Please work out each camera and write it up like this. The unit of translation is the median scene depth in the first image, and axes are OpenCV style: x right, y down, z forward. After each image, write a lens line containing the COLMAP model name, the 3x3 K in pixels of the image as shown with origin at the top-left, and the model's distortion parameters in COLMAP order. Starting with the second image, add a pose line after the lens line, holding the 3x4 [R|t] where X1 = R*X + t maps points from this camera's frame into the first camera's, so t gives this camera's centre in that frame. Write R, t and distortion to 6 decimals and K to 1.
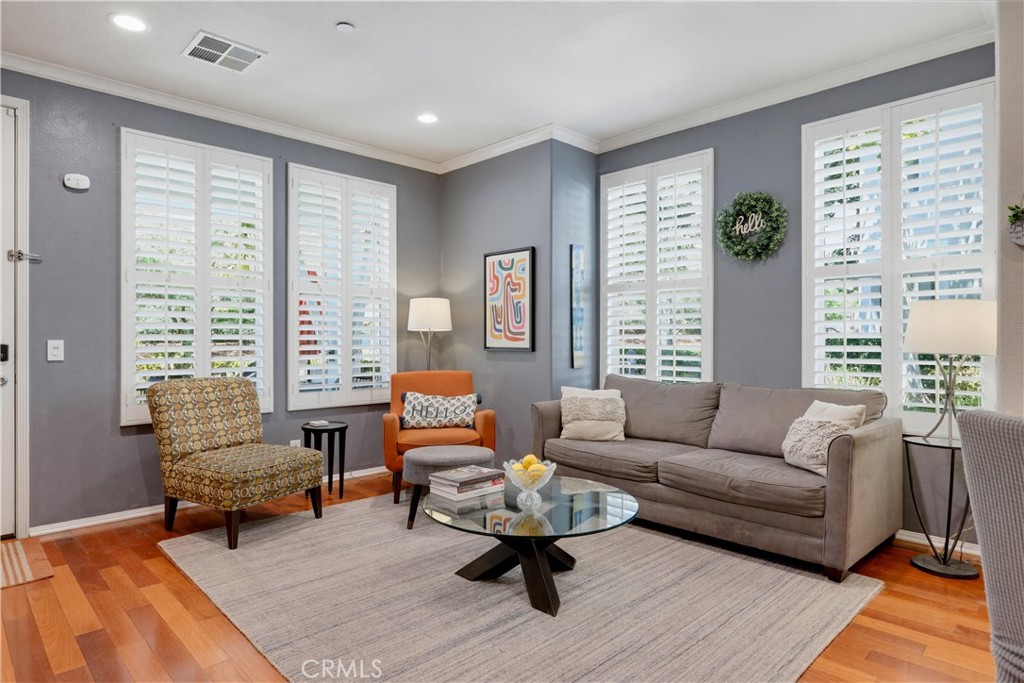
lens RADIAL K [[584.4, 0, 510.0], [0, 584.4, 344.7], [0, 0, 1]] dist [-0.000507, 0.004653]
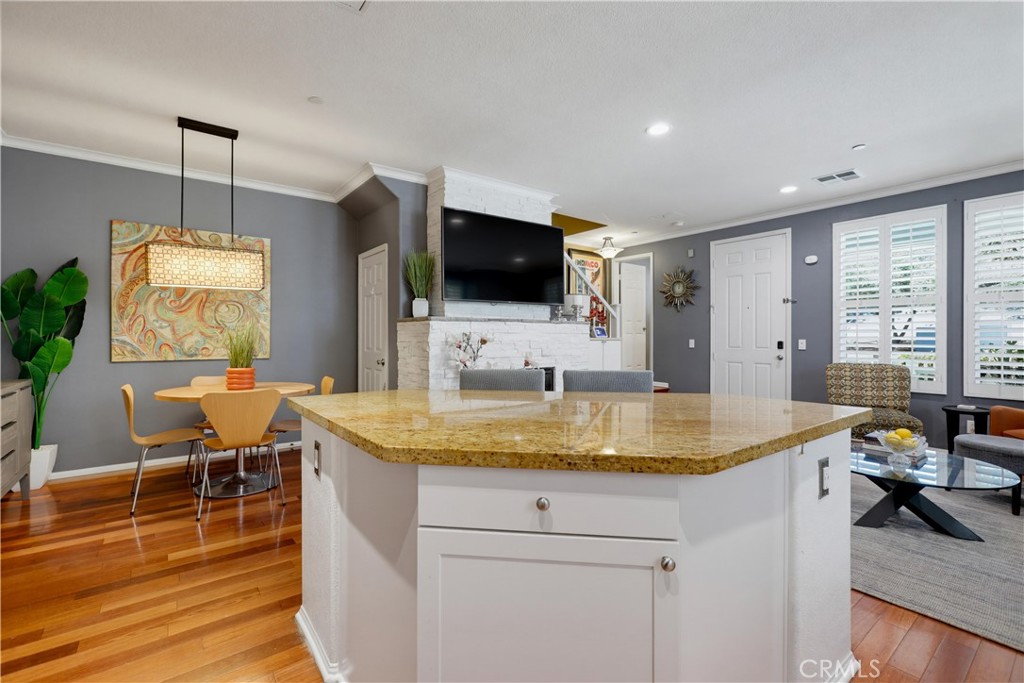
lens RADIAL K [[452.9, 0, 508.1], [0, 452.9, 334.8], [0, 0, 1]] dist [-0.005774, 0.002980]
pose [[-0.117722, -0.000831, -0.993046, 0.750671], [-0.006318, 0.999980, -0.000088, -0.014483], [0.993026, 0.006264, -0.117725, 0.134412]]
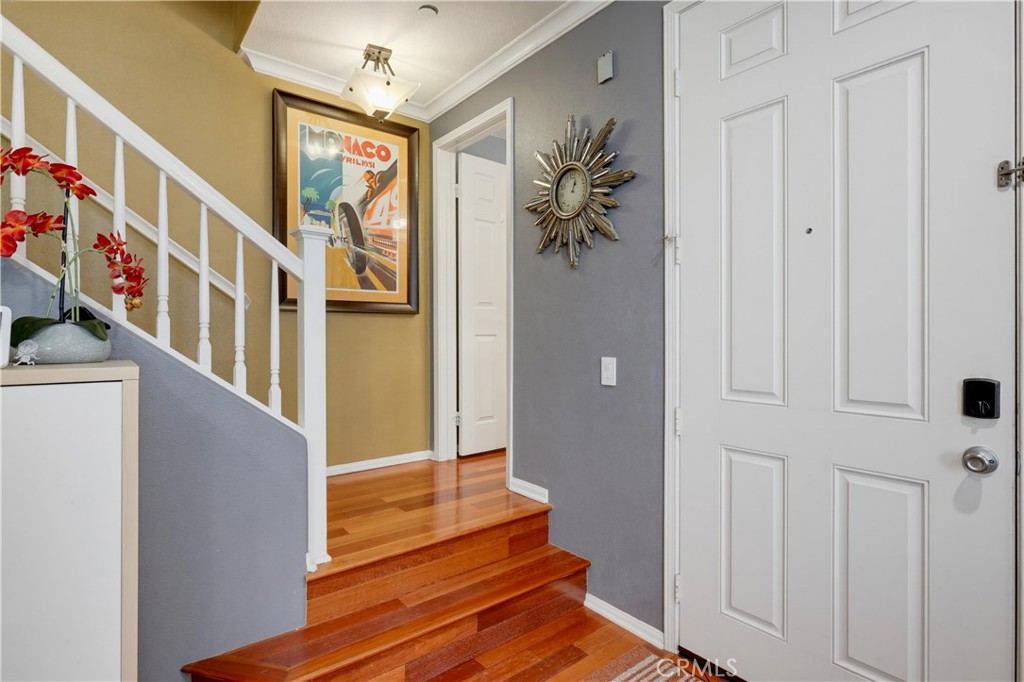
lens RADIAL K [[507.5, 0, 509.6], [0, 507.5, 333.8], [0, 0, 1]] dist [-0.006400, -0.000240]
pose [[-0.091480, 0.003277, -0.995802, -0.349444], [-0.000926, 0.999994, 0.003376, -0.028468], [0.995806, 0.001231, -0.091476, 0.526327]]
